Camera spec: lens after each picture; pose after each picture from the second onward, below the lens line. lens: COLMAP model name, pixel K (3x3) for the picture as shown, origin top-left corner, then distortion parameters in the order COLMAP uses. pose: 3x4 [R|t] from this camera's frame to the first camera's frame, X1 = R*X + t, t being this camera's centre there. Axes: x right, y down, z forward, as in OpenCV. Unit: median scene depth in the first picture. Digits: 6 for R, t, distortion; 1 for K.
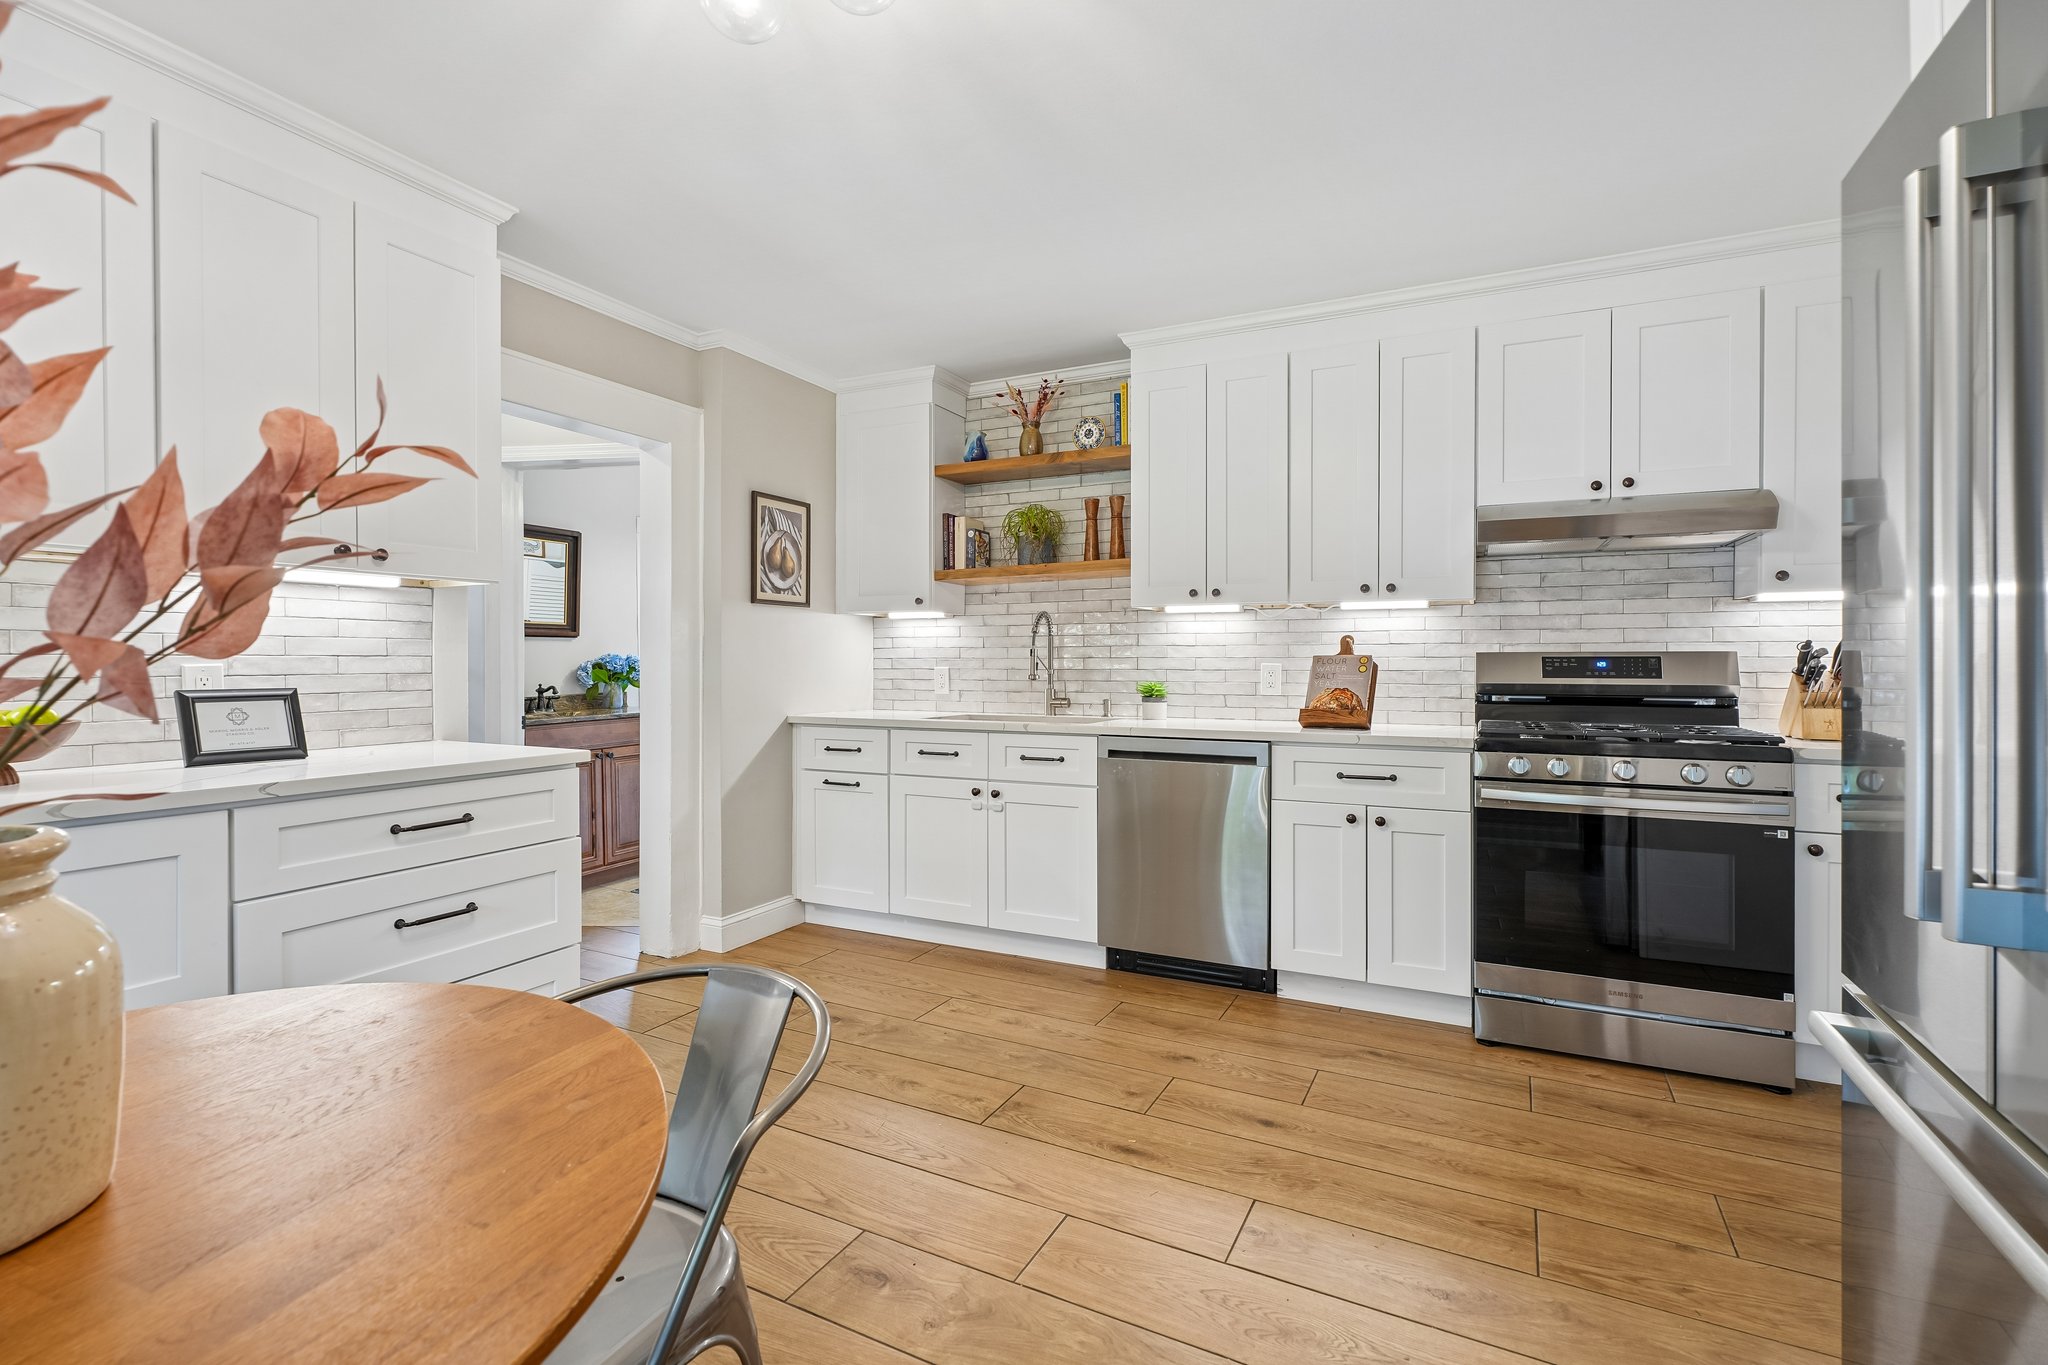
lens RADIAL K [[928.4, 0, 1022.1], [0, 928.4, 666.0], [0, 0, 1]] dist [-0.001494, 0.000672]
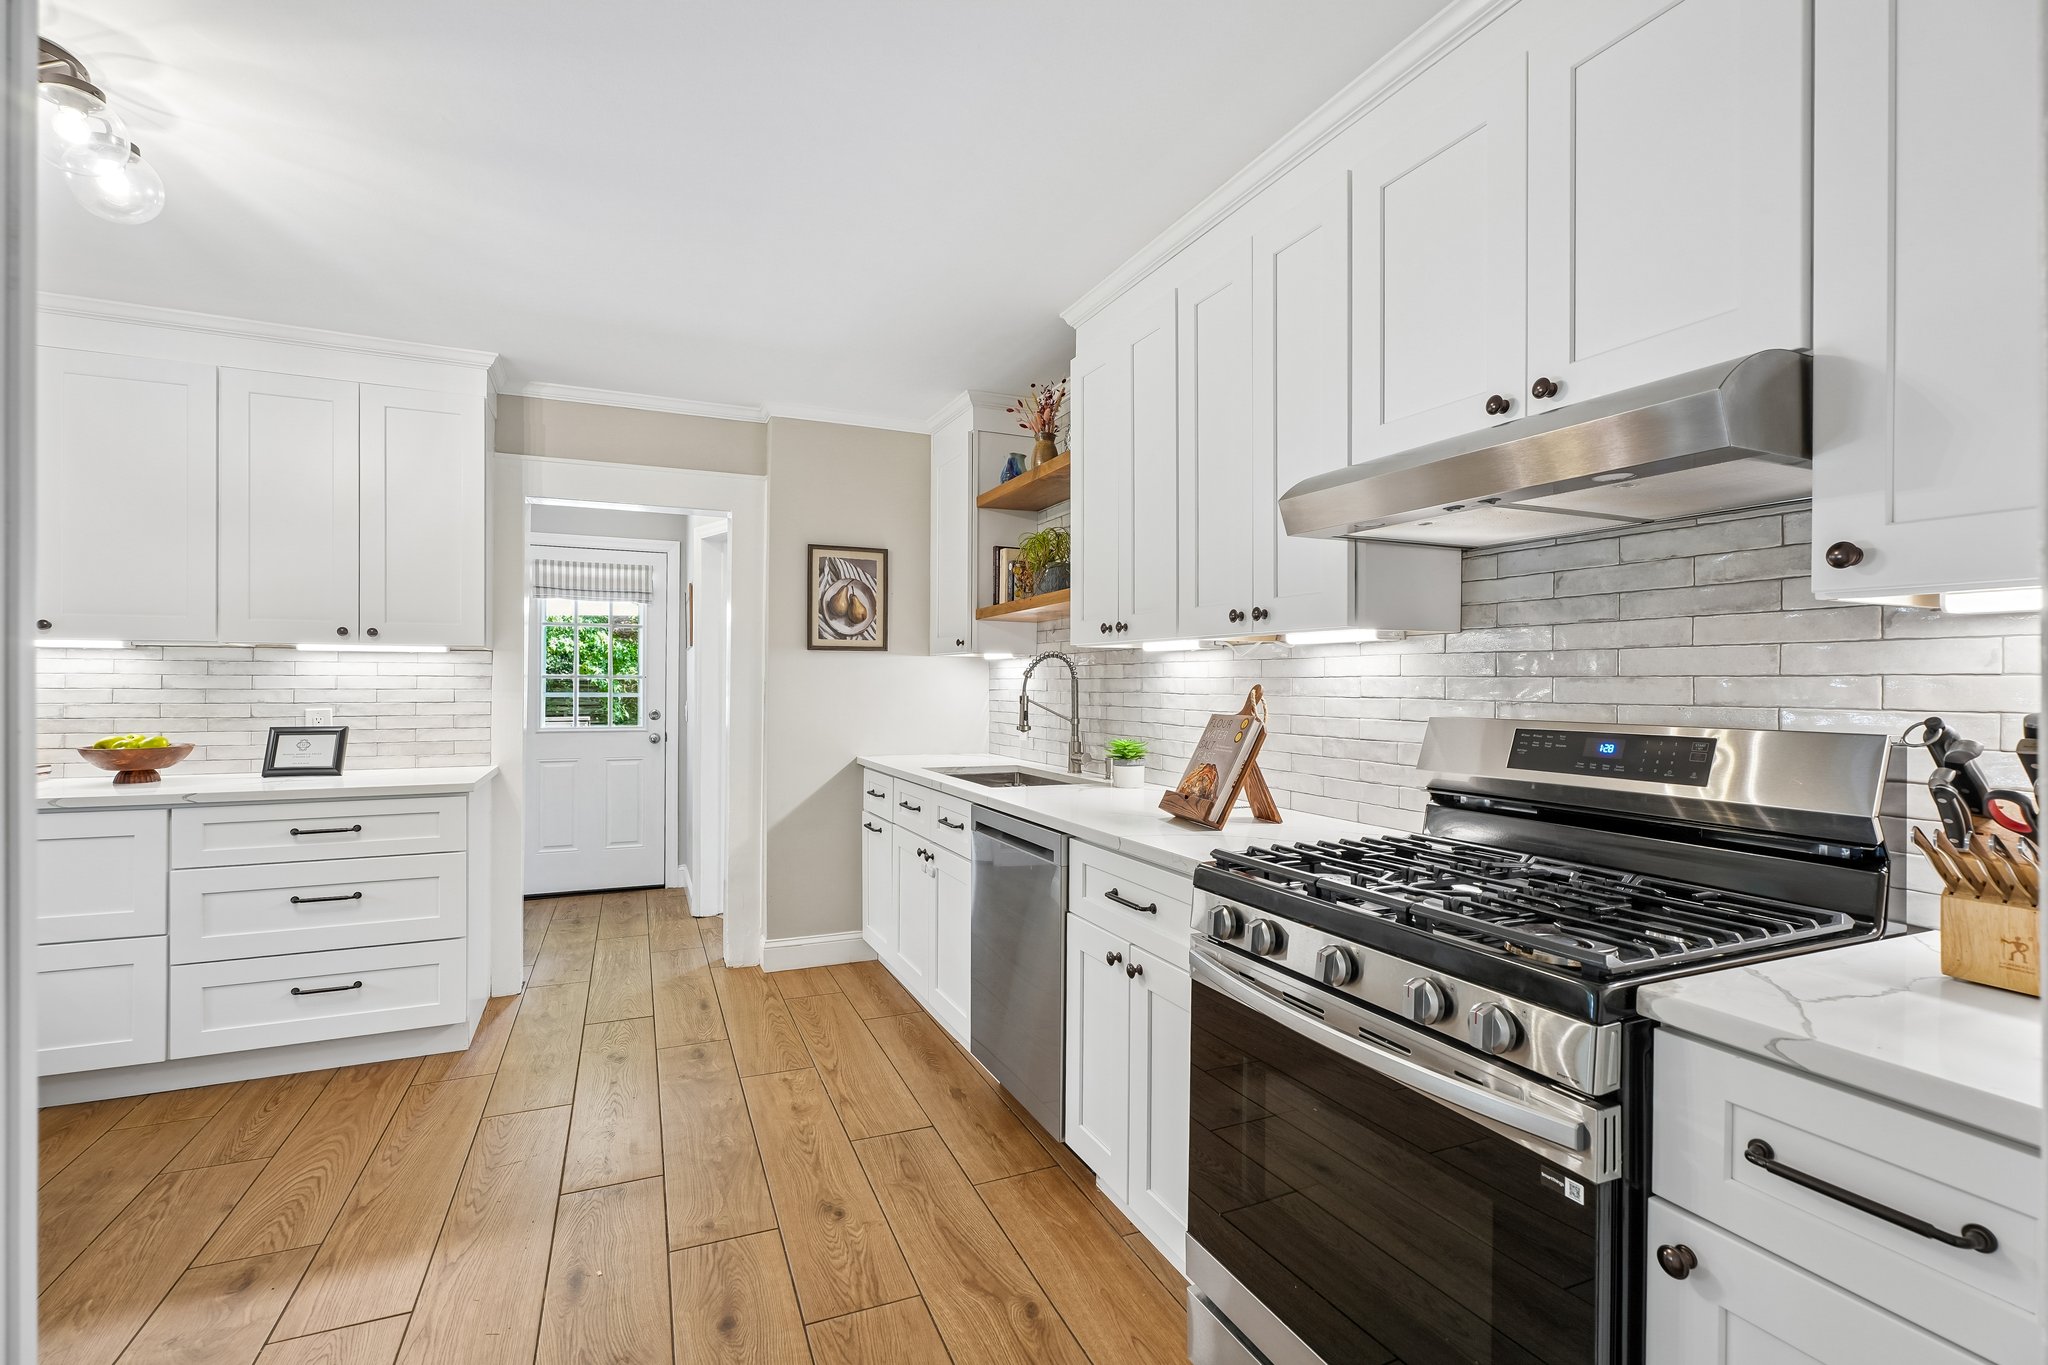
lens RADIAL K [[928.4, 0, 1023.4], [0, 928.4, 682.8], [0, 0, 1]] dist [-0.001494, 0.000672]
pose [[0.769532, 0.002906, -0.638602, 0.677607], [-0.006237, 0.999976, -0.002966, -0.032945], [0.638578, 0.006266, 0.769531, 0.394907]]
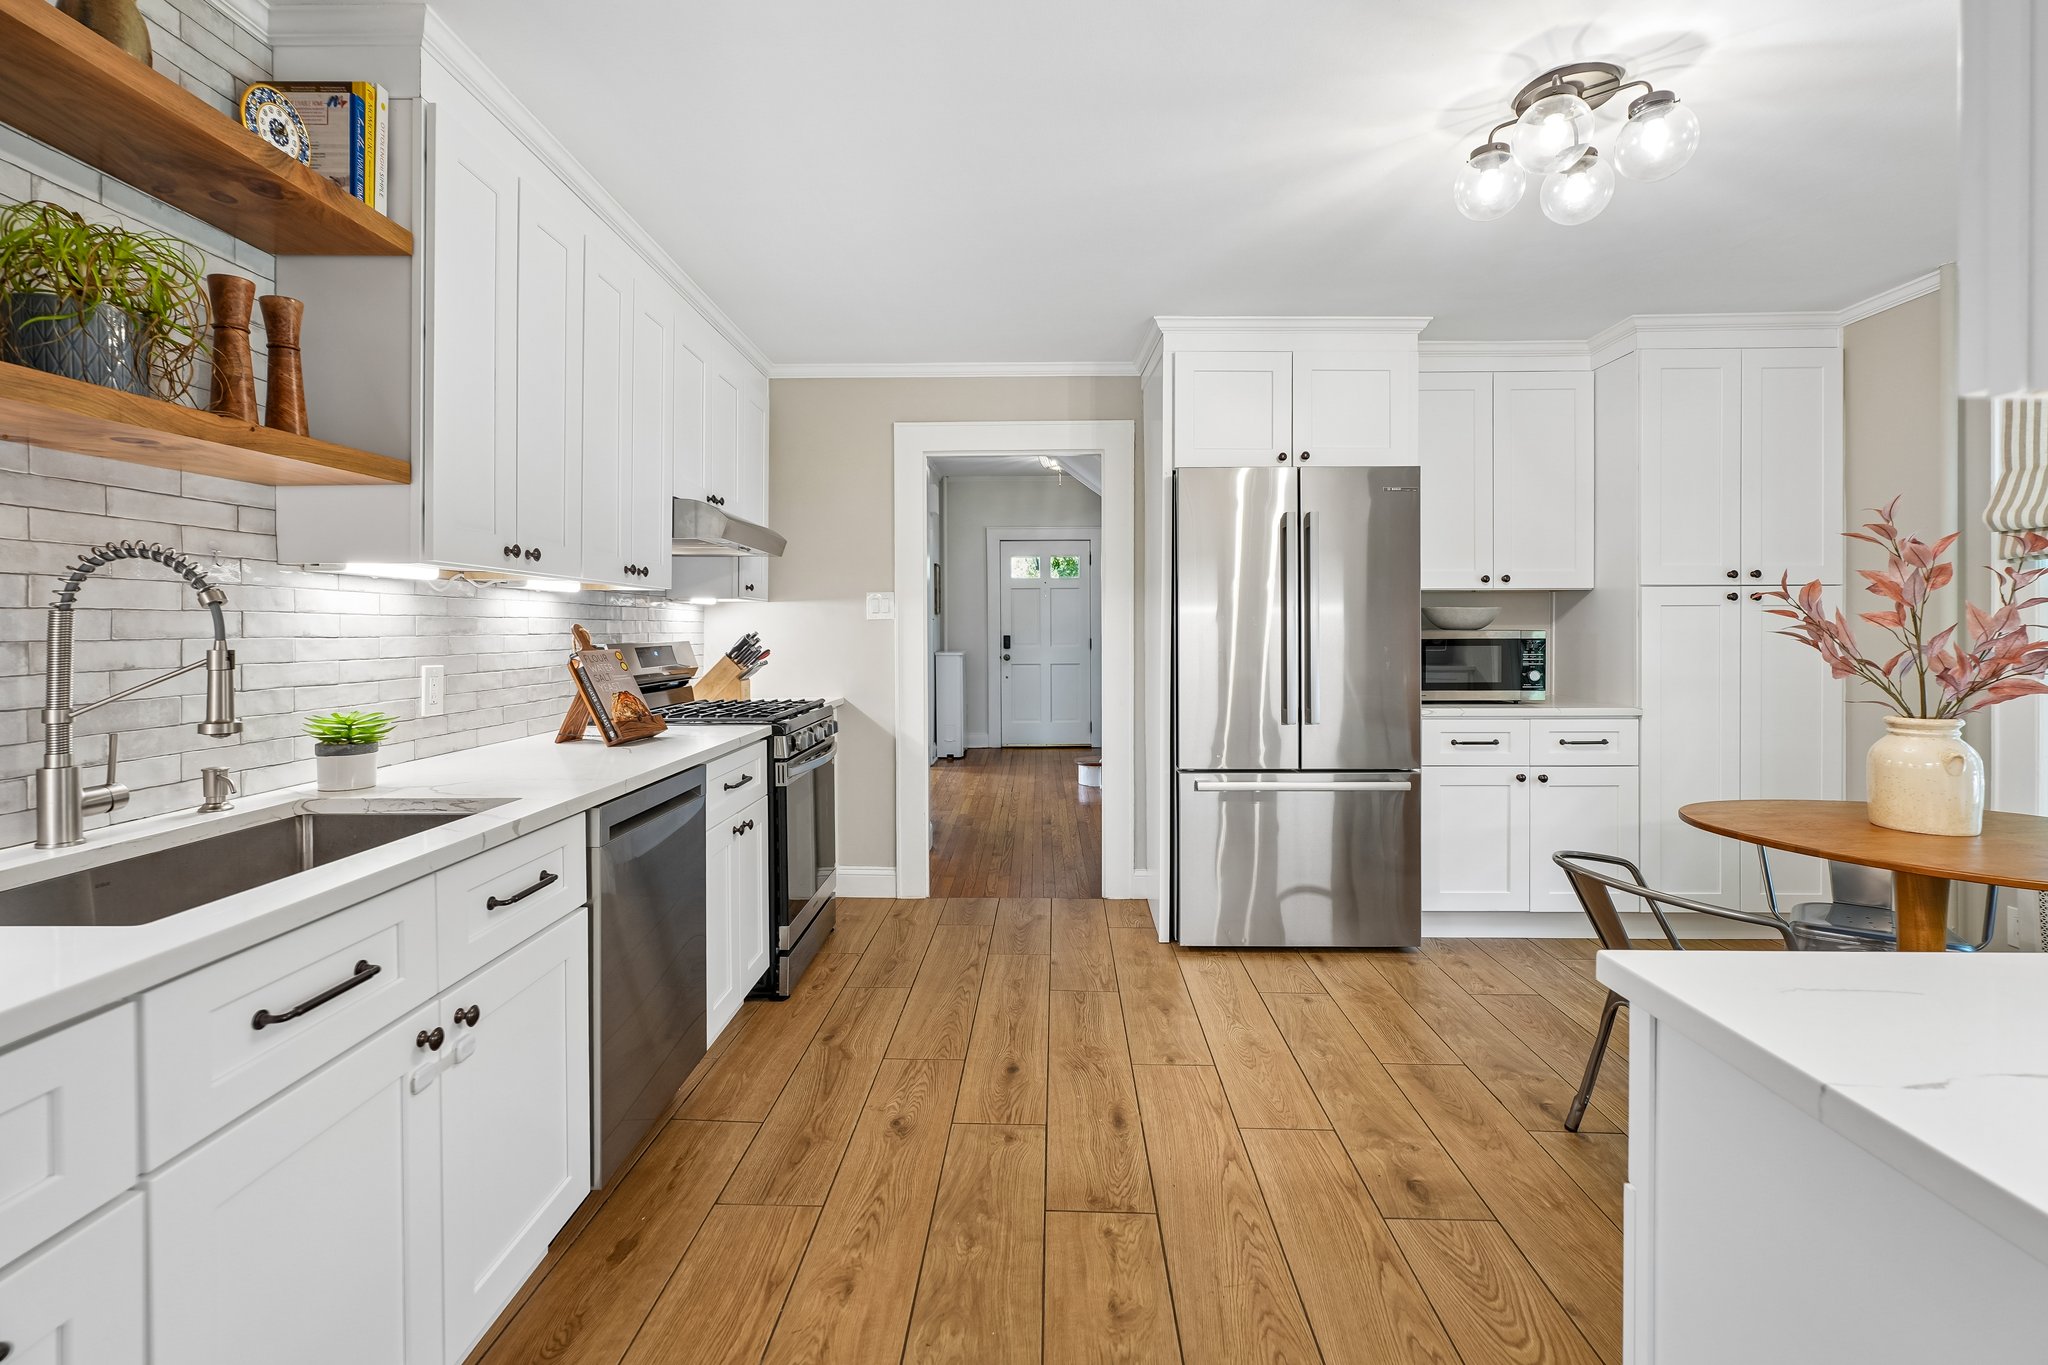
lens RADIAL K [[928.4, 0, 1028.0], [0, 928.4, 634.1], [0, 0, 1]] dist [-0.001494, 0.000672]
pose [[-0.437591, -0.004924, 0.899161, -0.536067], [0.003379, 0.999969, 0.007120, -0.030670], [-0.899168, 0.006153, -0.437561, 1.047175]]
